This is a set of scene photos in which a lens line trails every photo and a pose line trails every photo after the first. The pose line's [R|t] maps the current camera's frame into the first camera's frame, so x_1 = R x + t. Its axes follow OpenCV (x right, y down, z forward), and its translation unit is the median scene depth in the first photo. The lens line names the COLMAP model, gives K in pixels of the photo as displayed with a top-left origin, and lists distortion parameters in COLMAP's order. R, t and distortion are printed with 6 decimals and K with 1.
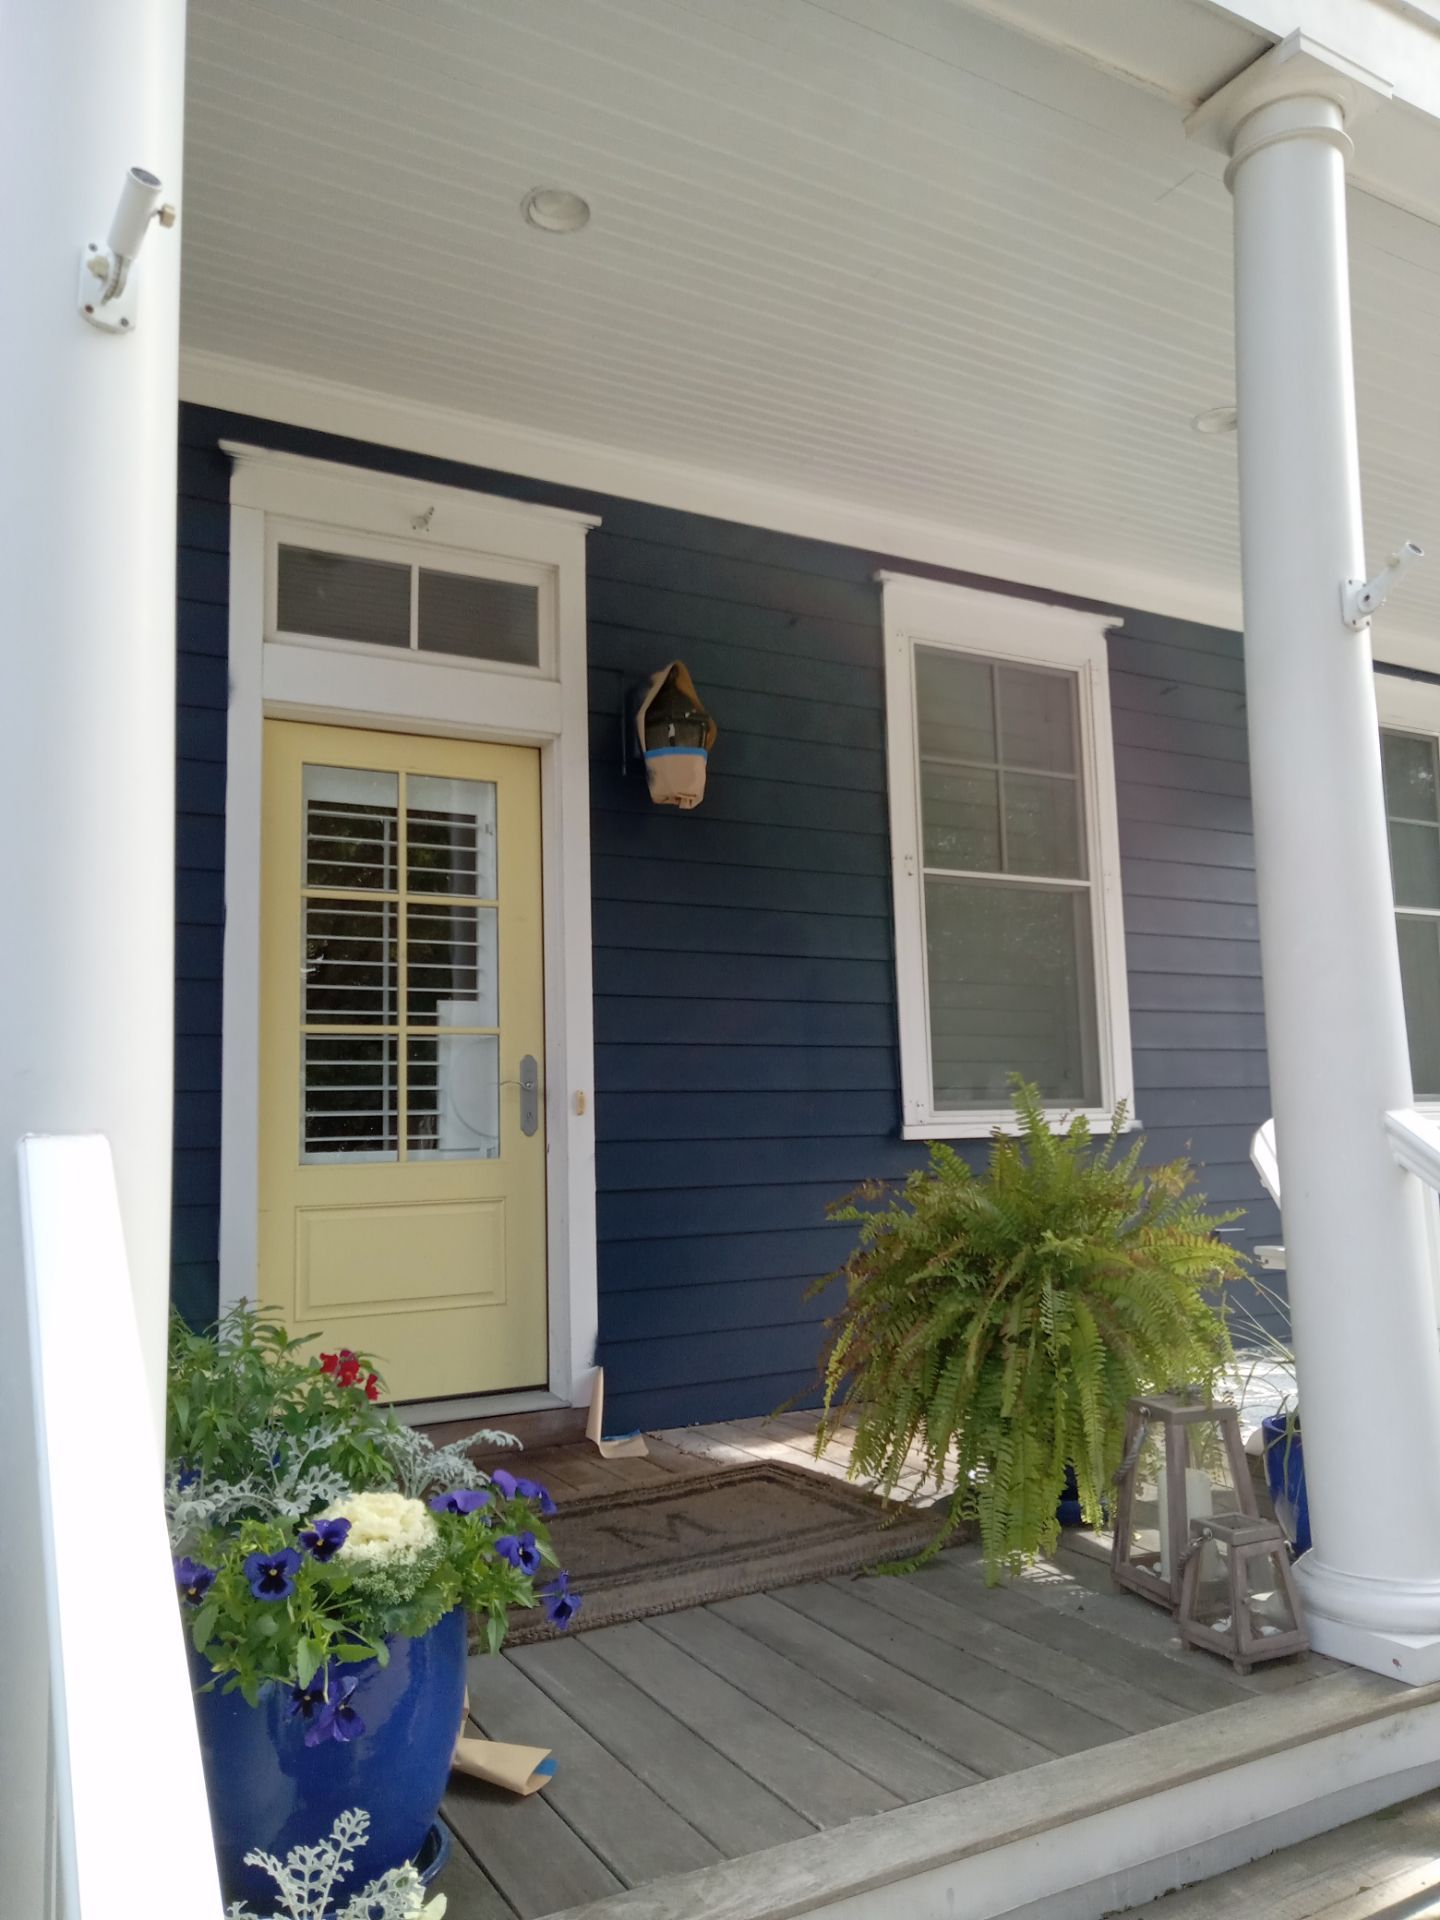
lens RADIAL K [[1424.1, 0, 728.5], [0, 1424.1, 965.3], [0, 0, 1]] dist [-0.001605, -0.005792]
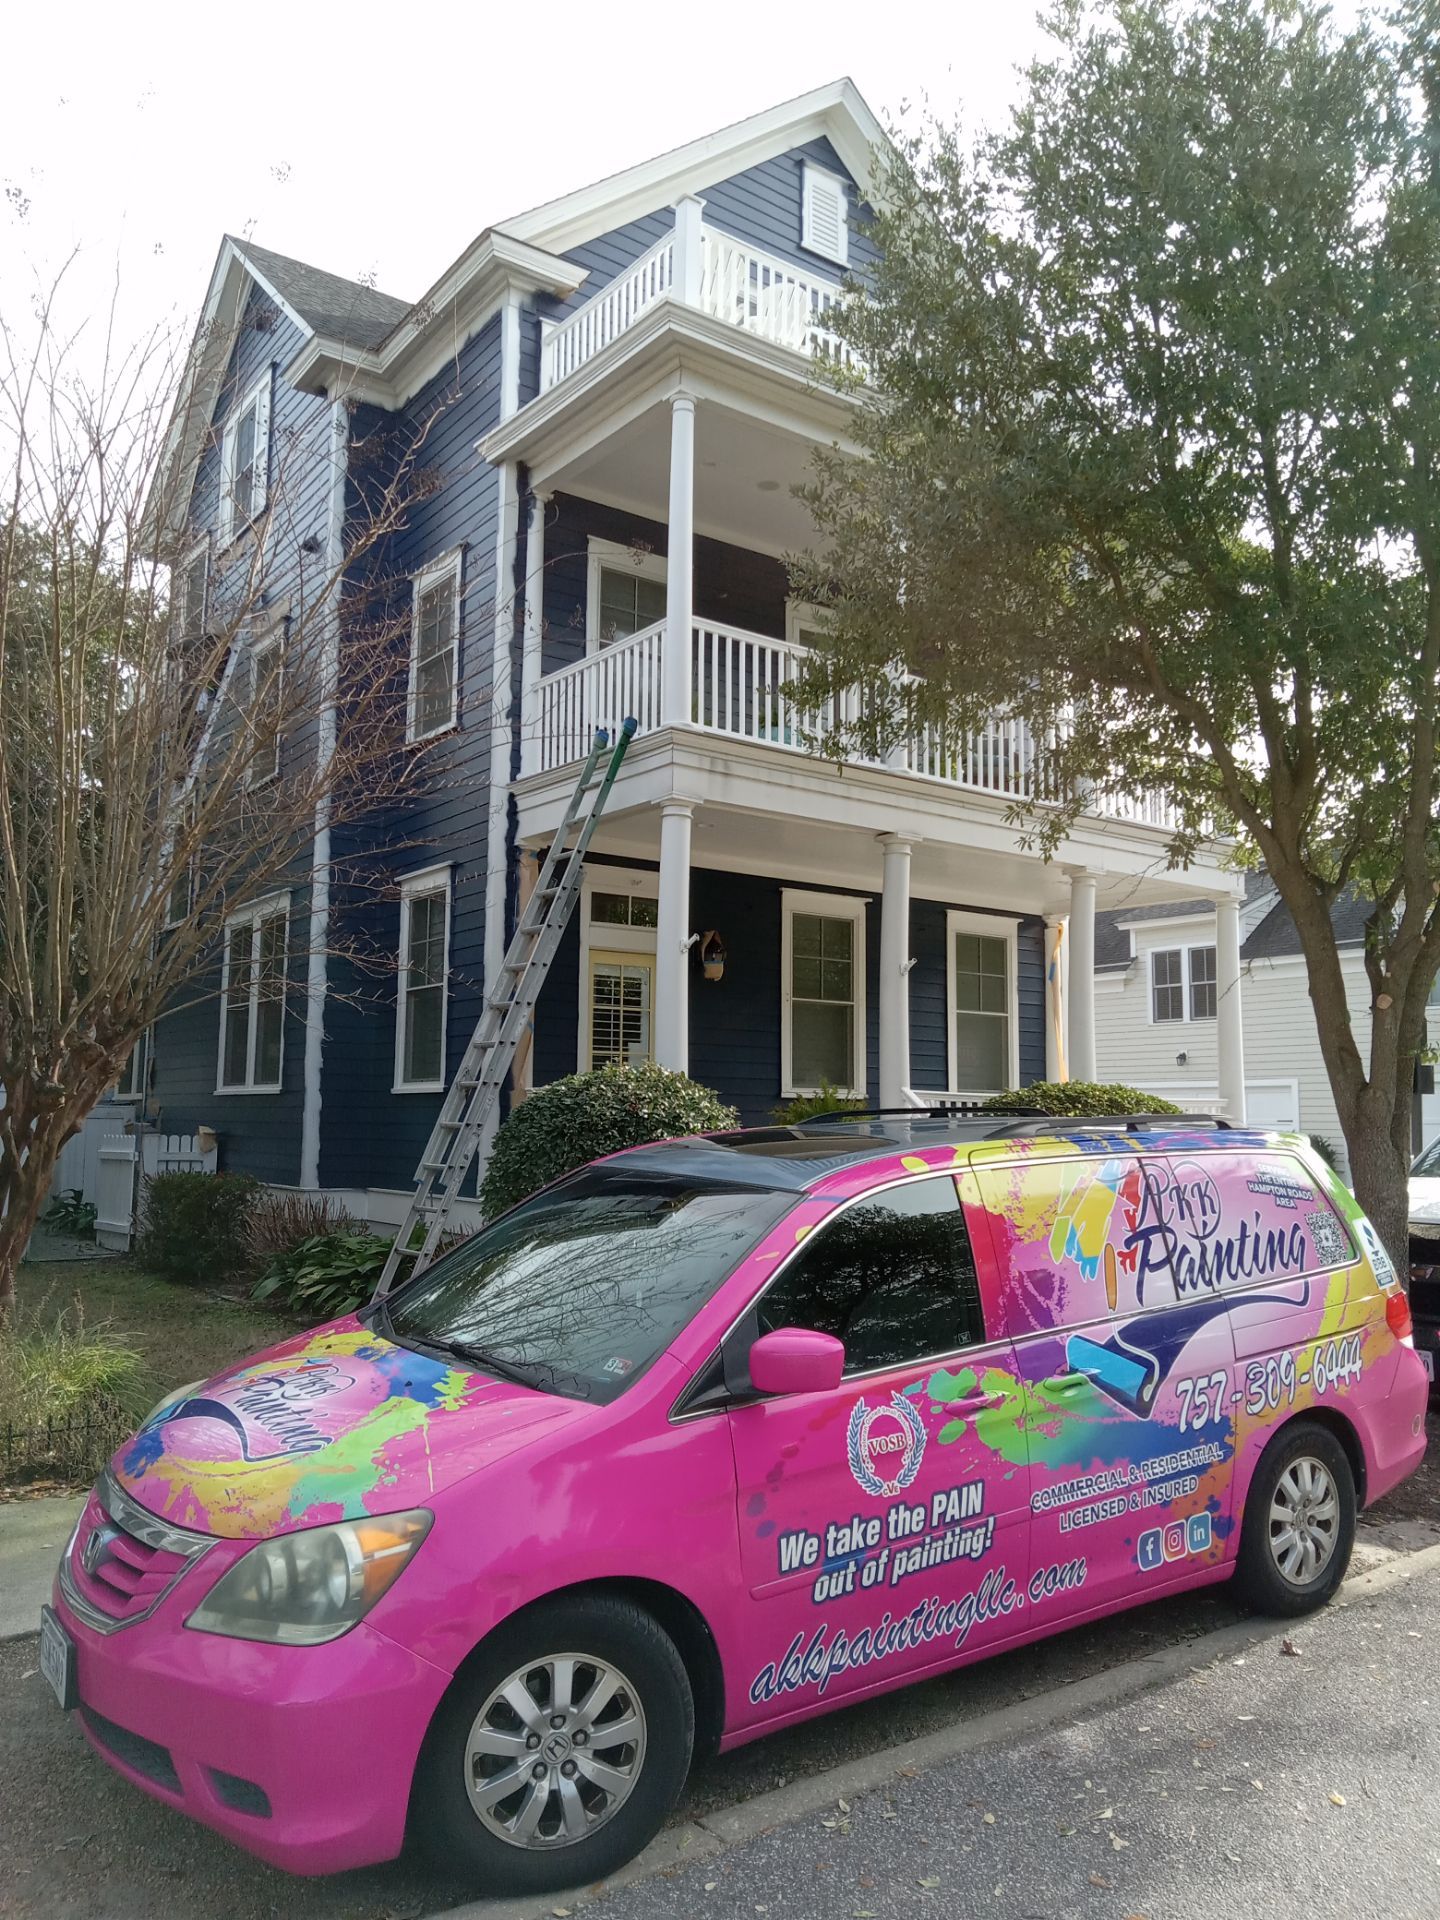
lens RADIAL K [[1424.1, 0, 728.5], [0, 1424.1, 965.3], [0, 0, 1]] dist [-0.001605, -0.005792]
pose [[0.991068, 0.046153, 0.125116, -0.367785], [-0.046603, 0.998913, 0.000670, -0.142984], [-0.124949, -0.006495, 0.992142, -1.887057]]
